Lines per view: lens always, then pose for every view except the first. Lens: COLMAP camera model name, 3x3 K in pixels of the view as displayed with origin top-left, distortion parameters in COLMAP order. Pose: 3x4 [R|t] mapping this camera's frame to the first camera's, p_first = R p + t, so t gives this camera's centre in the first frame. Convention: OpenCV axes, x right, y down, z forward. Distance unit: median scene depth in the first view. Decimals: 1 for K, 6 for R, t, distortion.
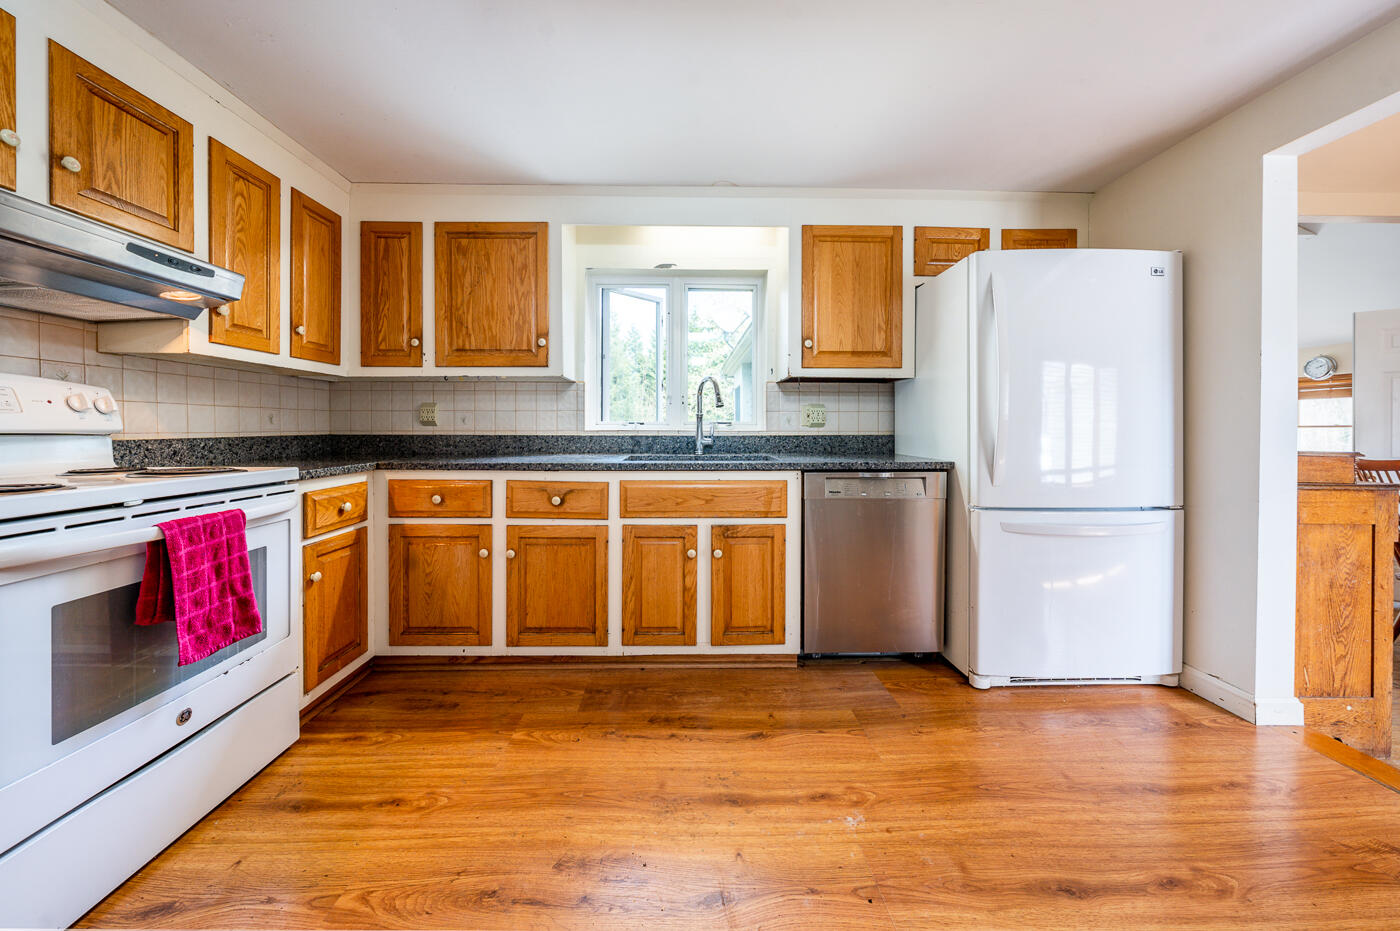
lens RADIAL K [[489.4, 0, 695.2], [0, 489.4, 433.2], [0, 0, 1]] dist [-0.002883, -0.000275]
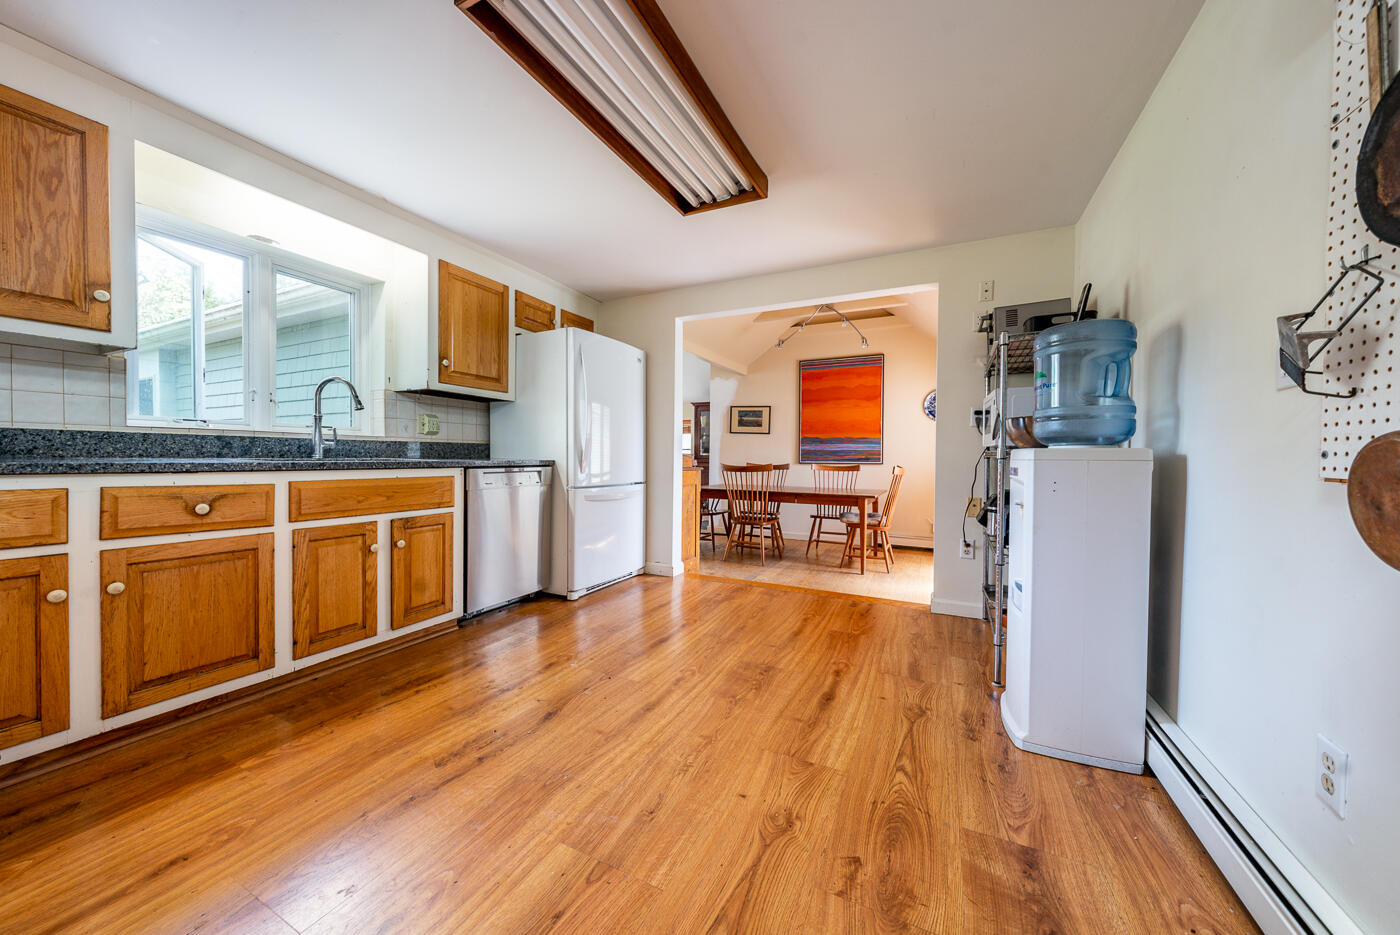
lens RADIAL K [[483.2, 0, 699.6], [0, 483.2, 461.6], [0, 0, 1]] dist [-0.001390, -0.000272]
pose [[0.465205, -0.006734, 0.885177, -0.597796], [-0.004542, 0.999940, 0.009994, 0.046977], [-0.885191, -0.008669, 0.465147, -0.097517]]
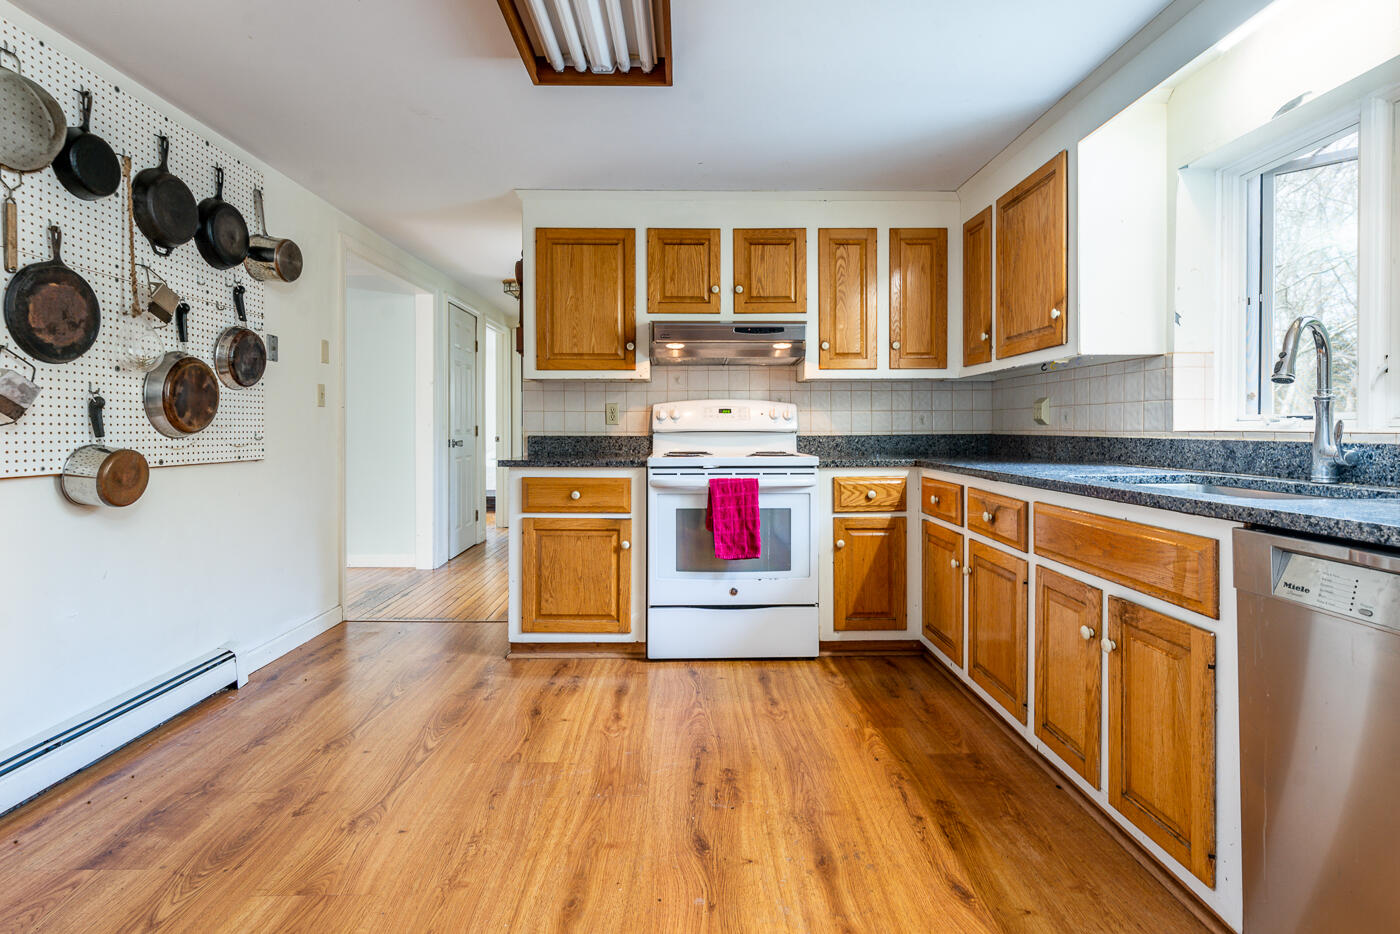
lens RADIAL K [[696.2, 0, 704.6], [0, 696.2, 431.9], [0, 0, 1]] dist [0.000732, -0.000194]
pose [[-0.000425, 0.005117, -0.999987, 0.860012], [-0.006965, 0.999963, 0.005119, -0.005855], [0.999976, 0.006967, -0.000390, 0.520511]]
